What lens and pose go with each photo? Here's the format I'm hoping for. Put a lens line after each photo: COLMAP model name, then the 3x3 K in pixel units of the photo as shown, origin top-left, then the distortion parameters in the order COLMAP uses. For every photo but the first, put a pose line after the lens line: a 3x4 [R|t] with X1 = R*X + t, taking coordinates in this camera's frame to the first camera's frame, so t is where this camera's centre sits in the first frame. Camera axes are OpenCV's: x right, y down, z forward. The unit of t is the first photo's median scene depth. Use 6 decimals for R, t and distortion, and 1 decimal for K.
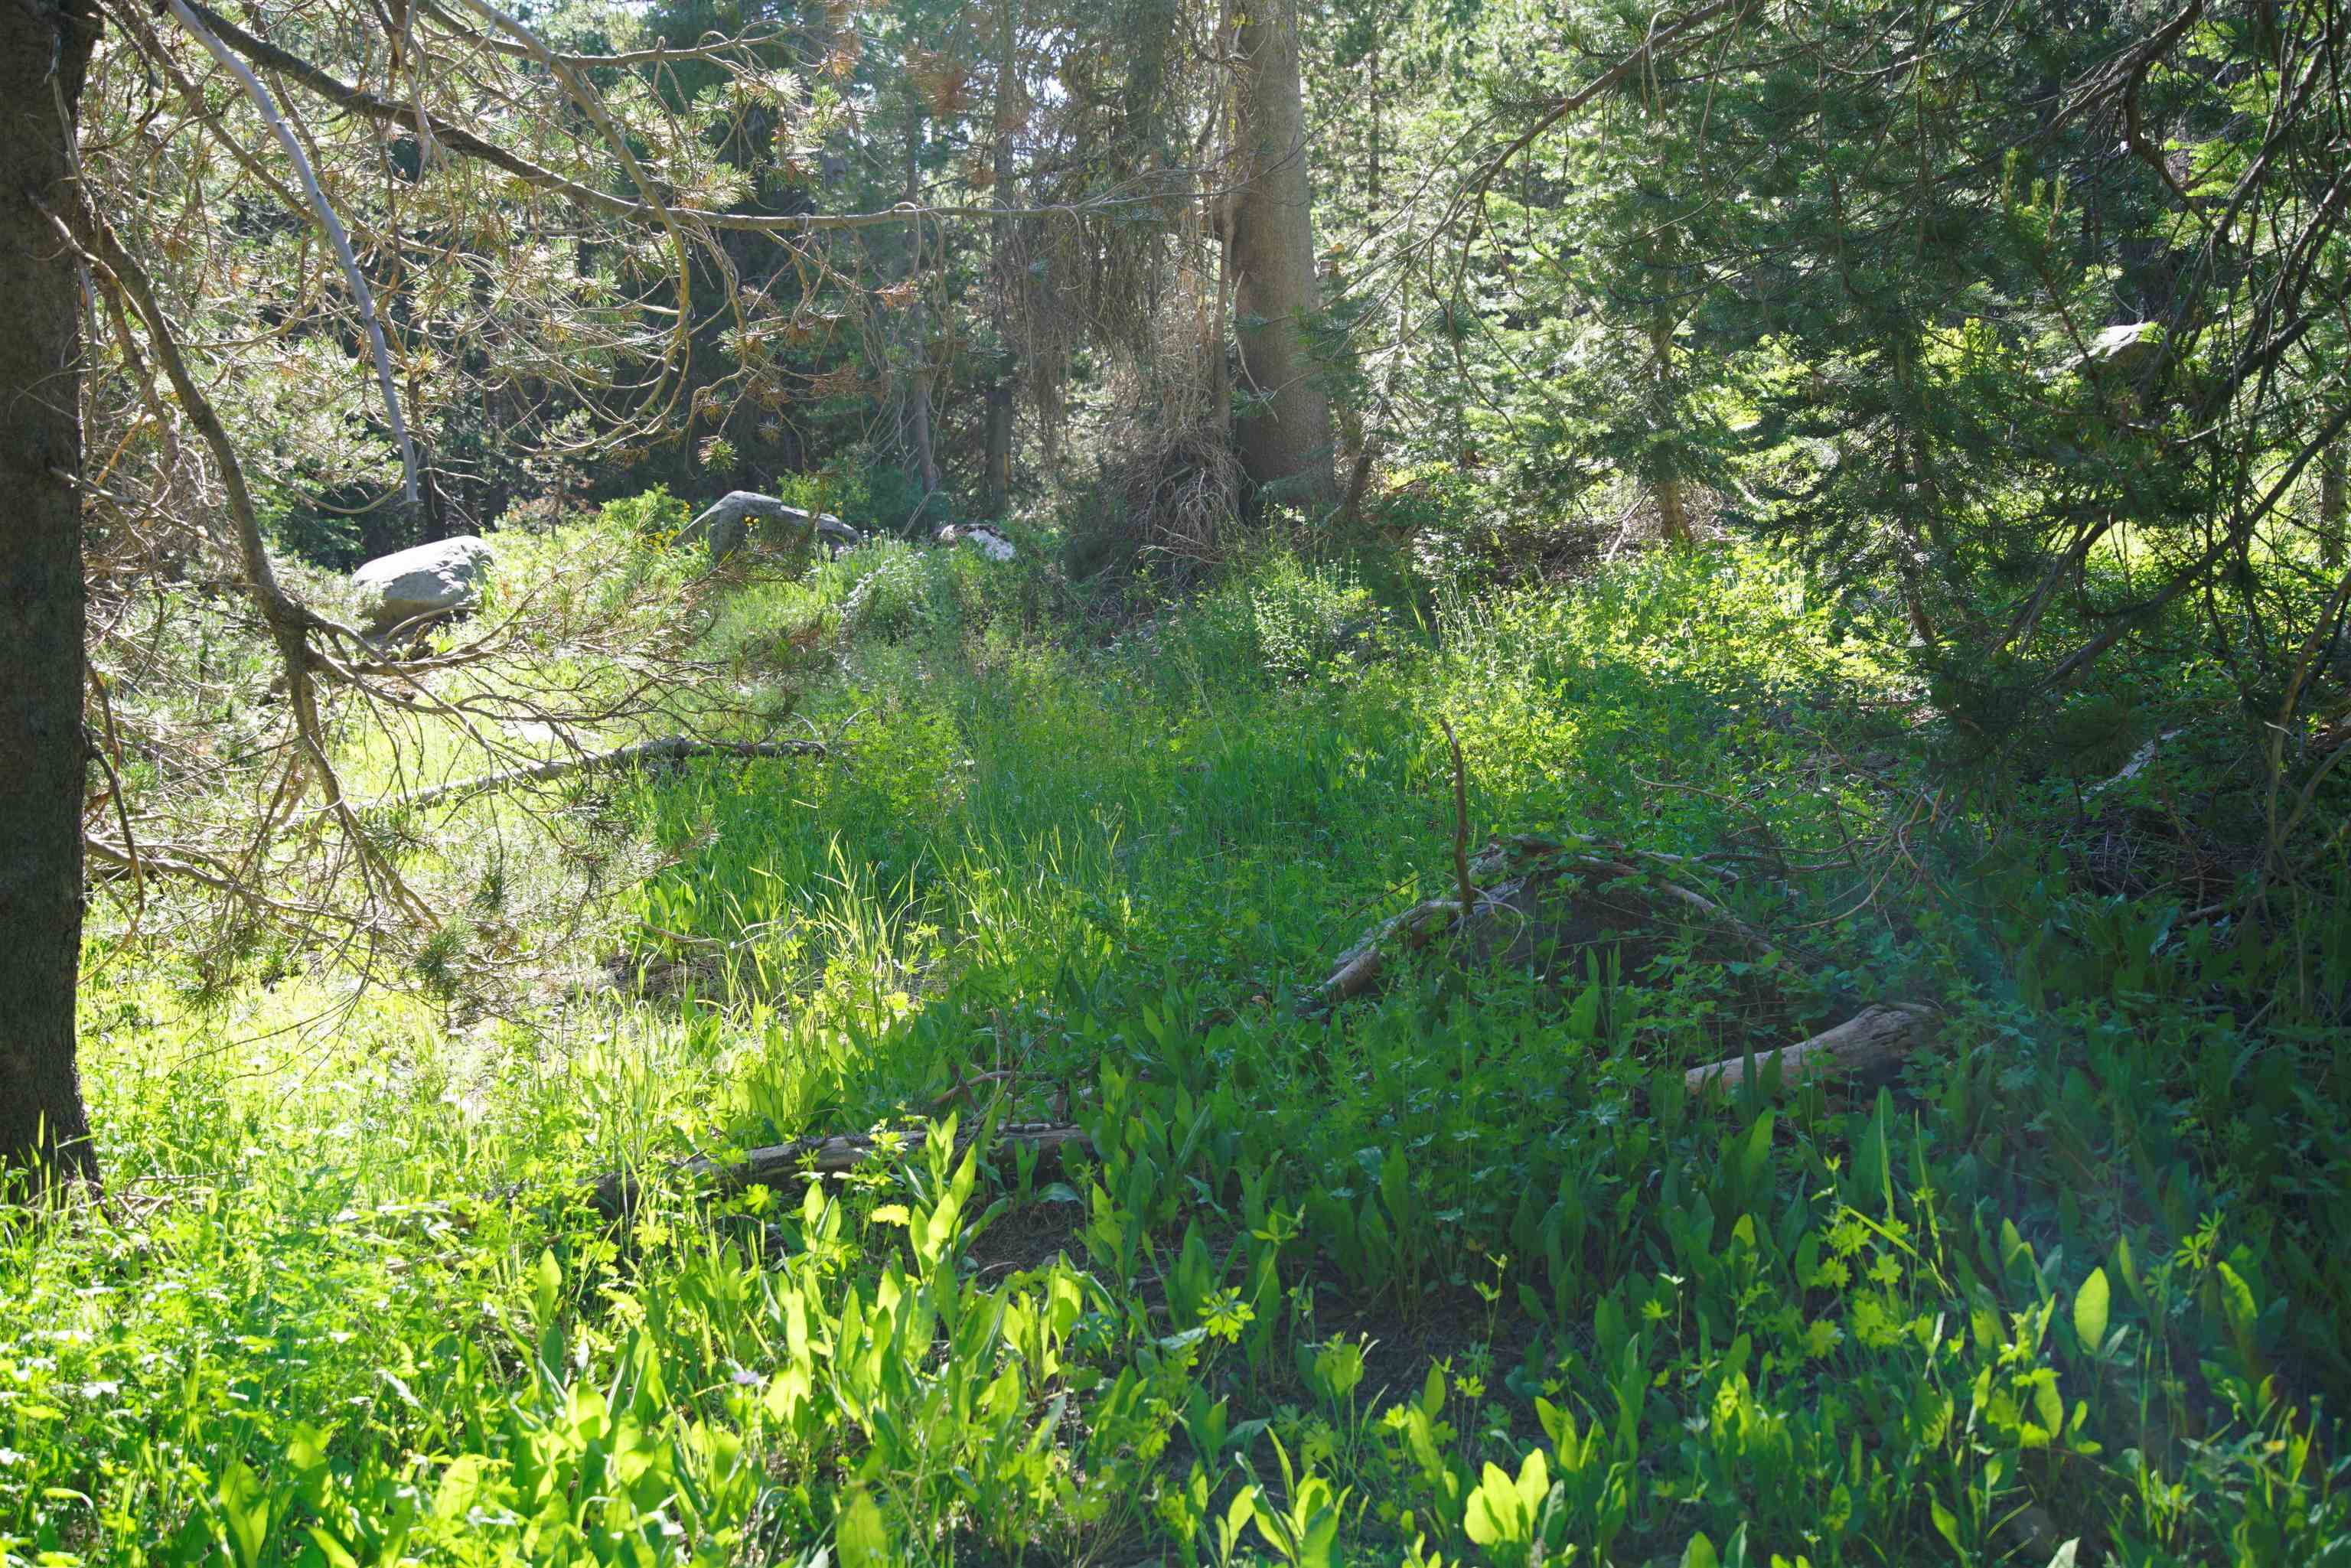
lens RADIAL K [[2174.7, 0, 1175.5], [0, 2174.7, 784.0], [0, 0, 1]] dist [0.020651, 0.007538]
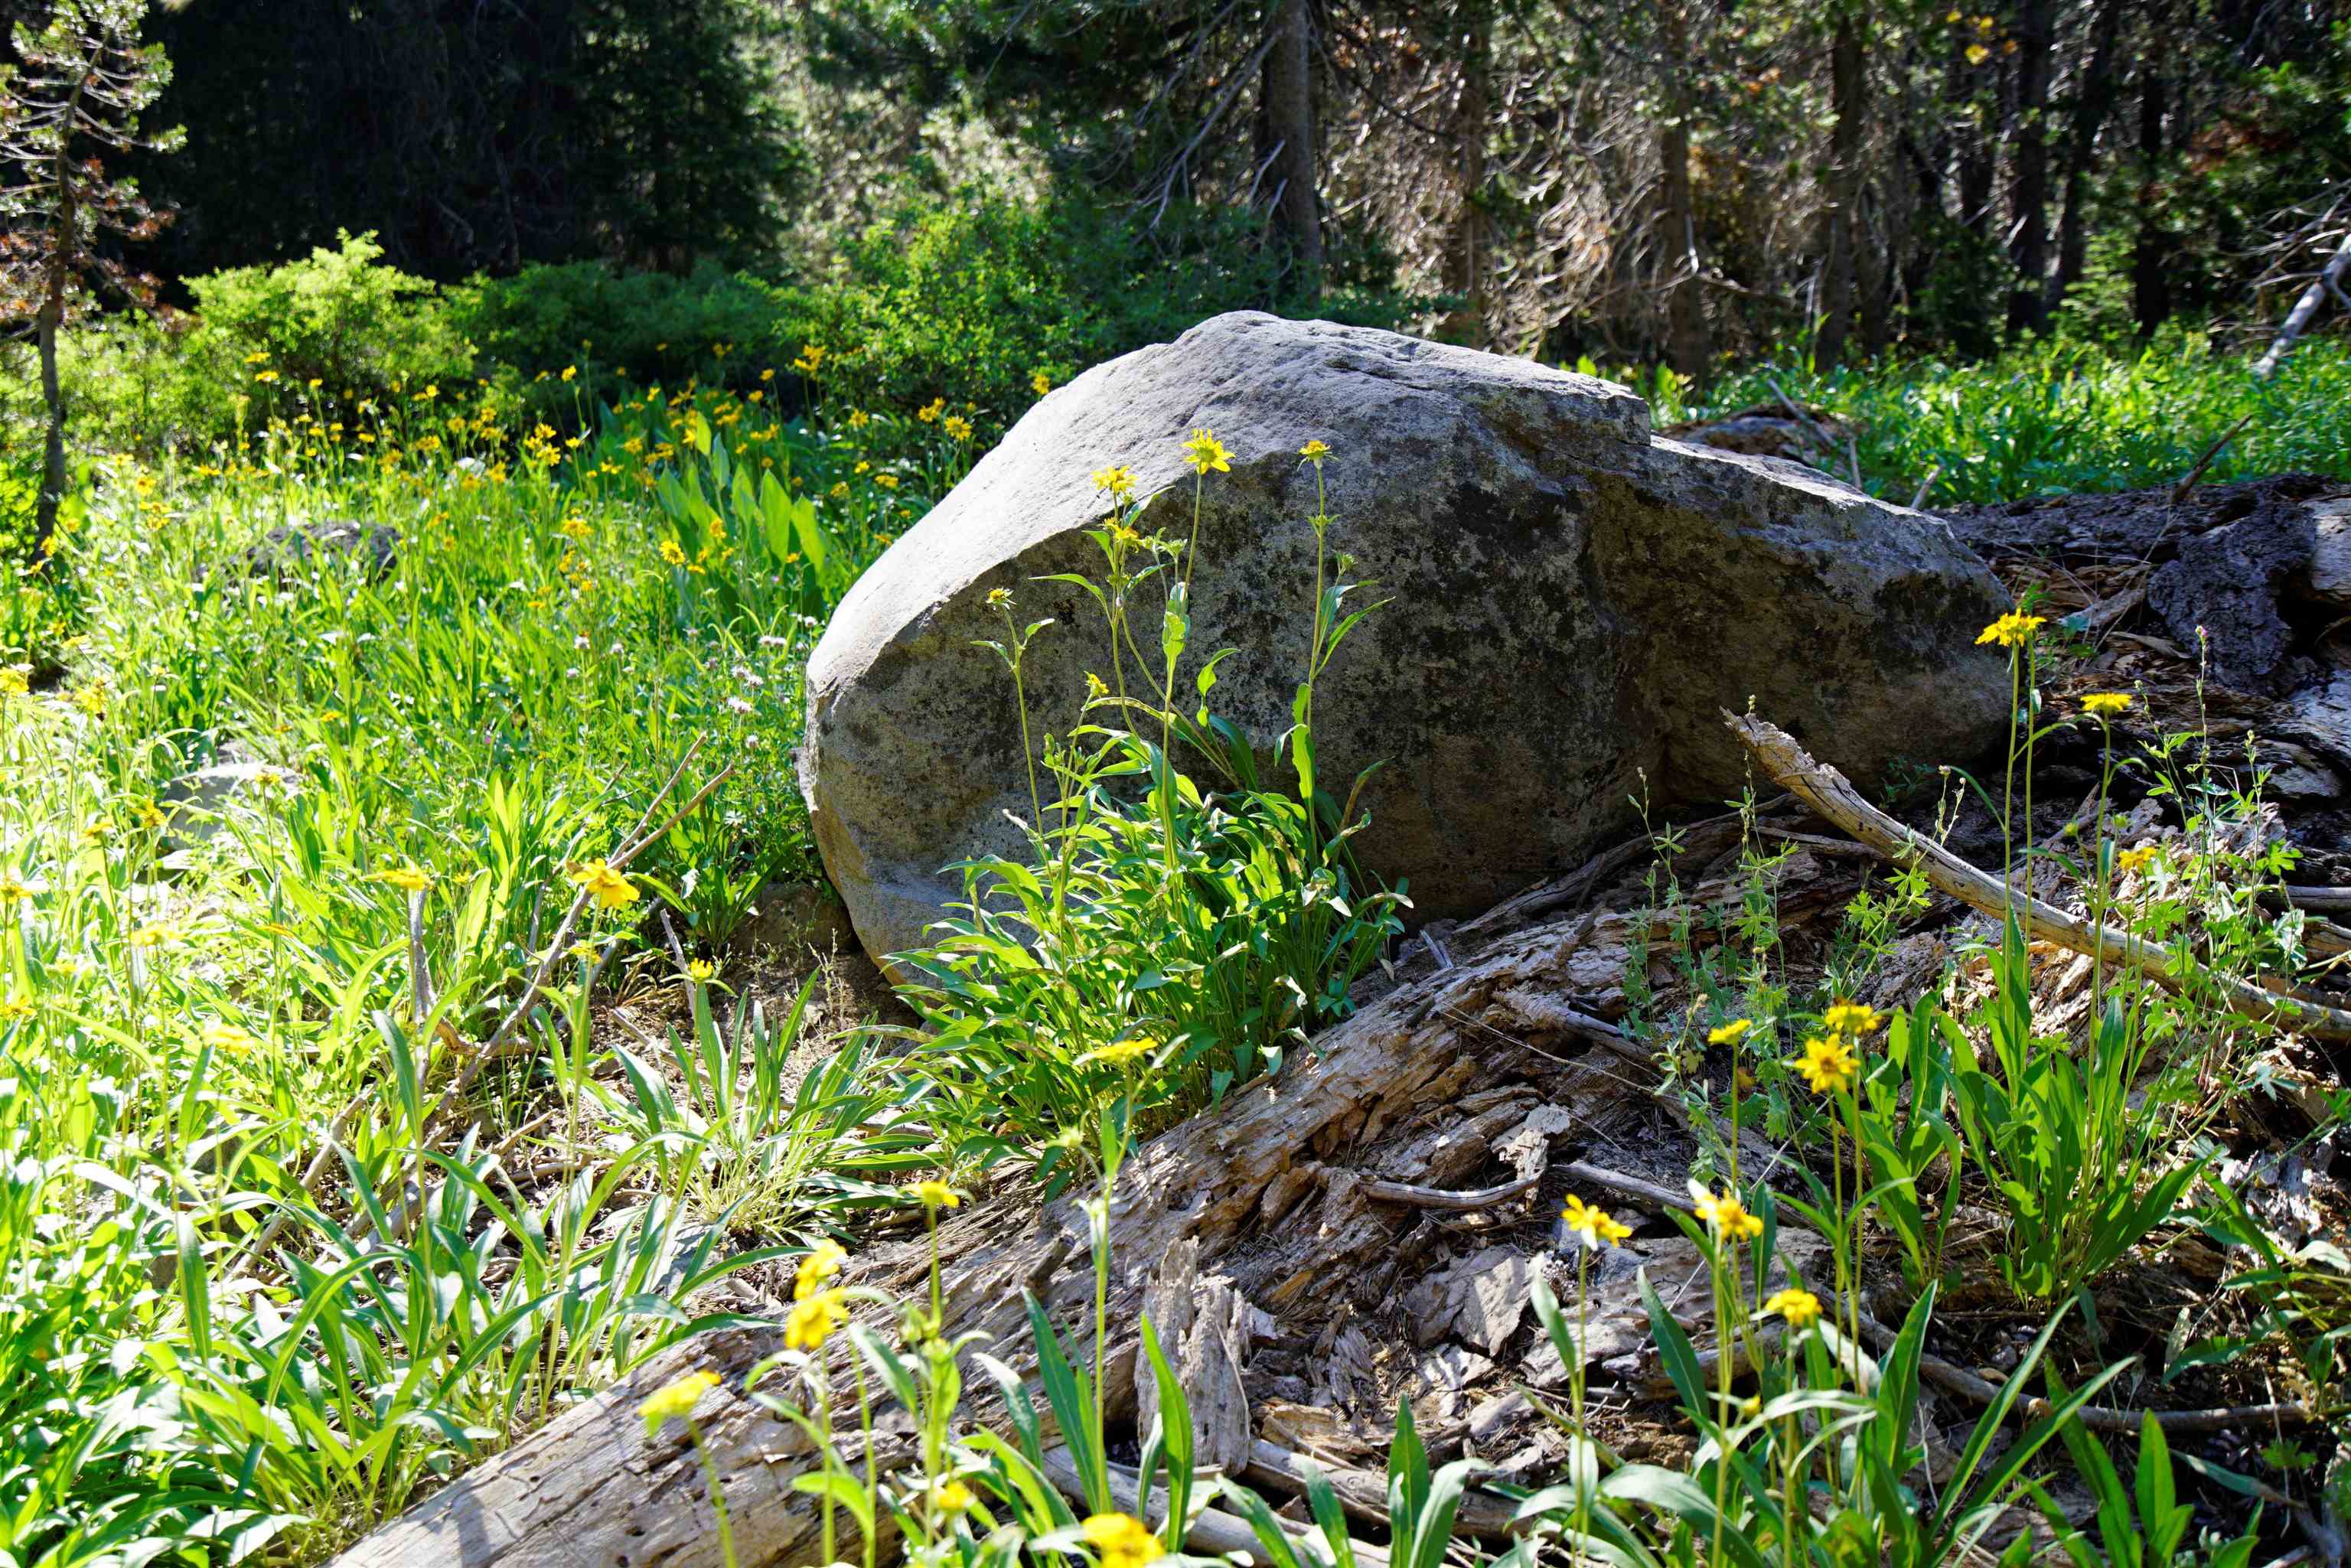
lens RADIAL K [[2042.1, 0, 1165.5], [0, 2042.1, 787.6], [0, 0, 1]] dist [0.021103, 0.070145]
pose [[0.979168, -0.028326, 0.201068, -0.257078], [0.003921, 0.992676, 0.120748, -0.125887], [-0.203016, -0.117444, 0.972107, 0.908678]]
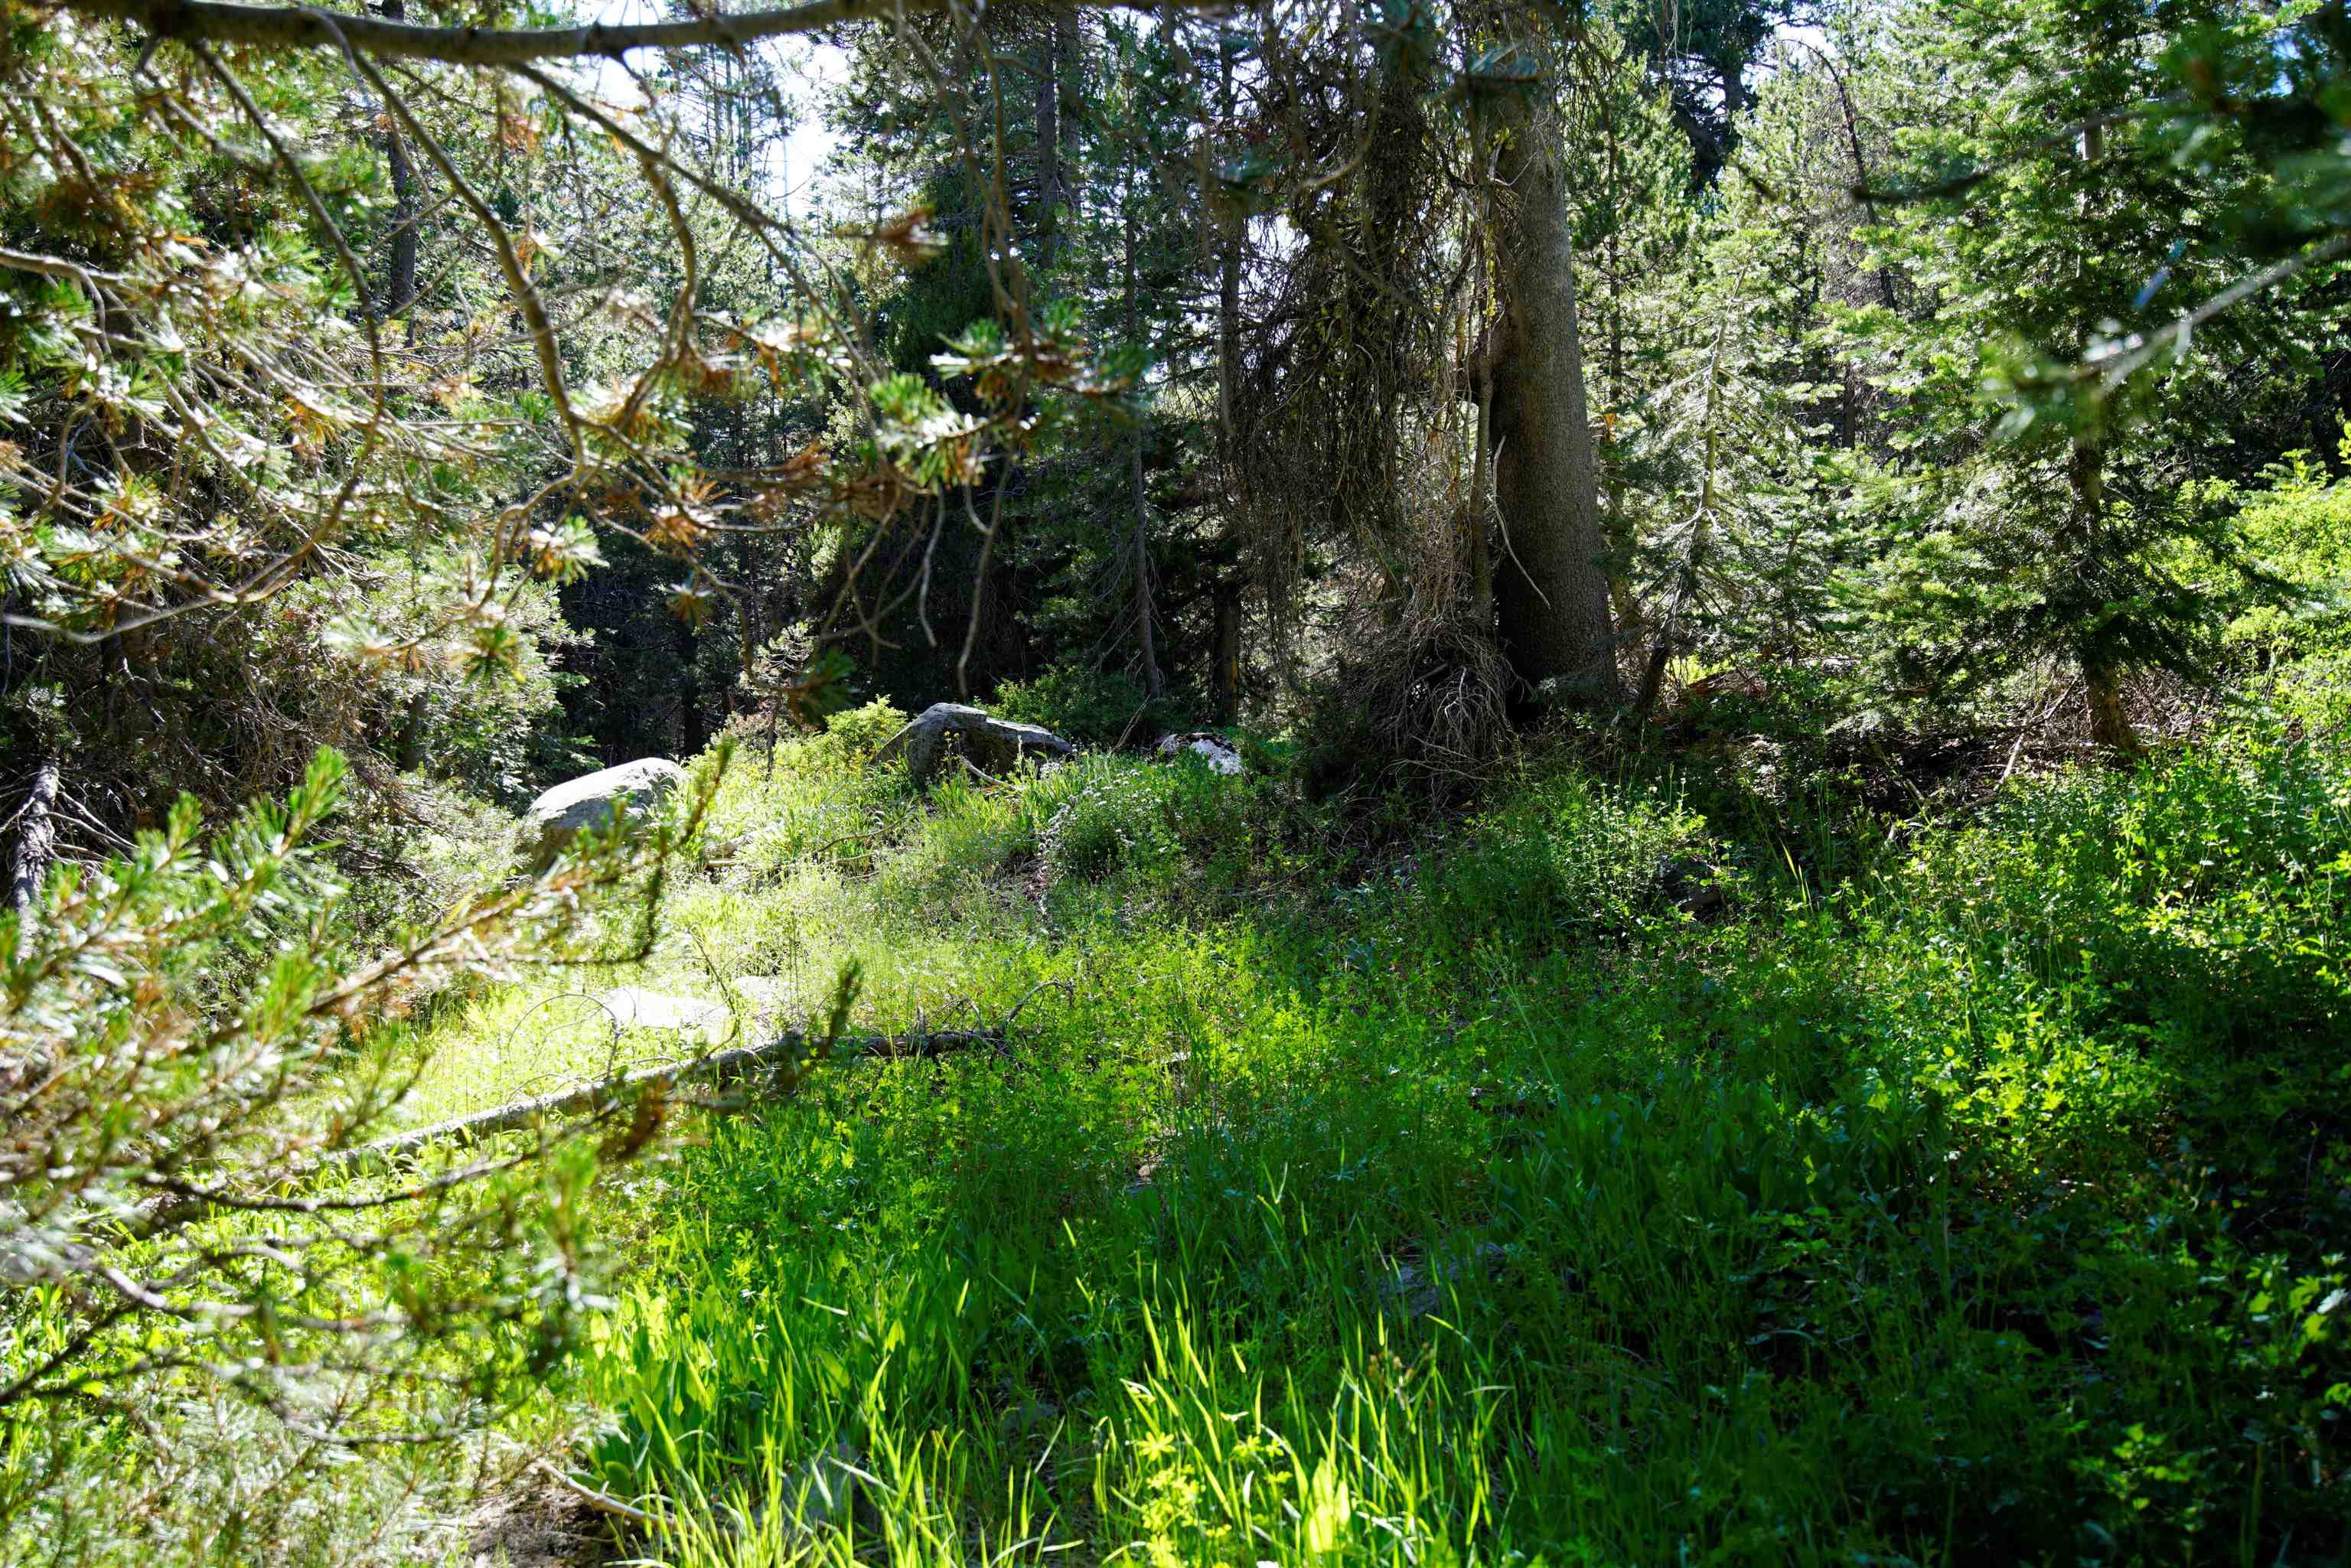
lens RADIAL K [[2042.1, 0, 1165.5], [0, 2042.1, 787.6], [0, 0, 1]] dist [0.021103, 0.070145]
pose [[0.993259, -0.016485, -0.114734, -0.009576], [0.006489, 0.996191, -0.086954, -0.024479], [0.115730, 0.085624, 0.989583, 0.169152]]
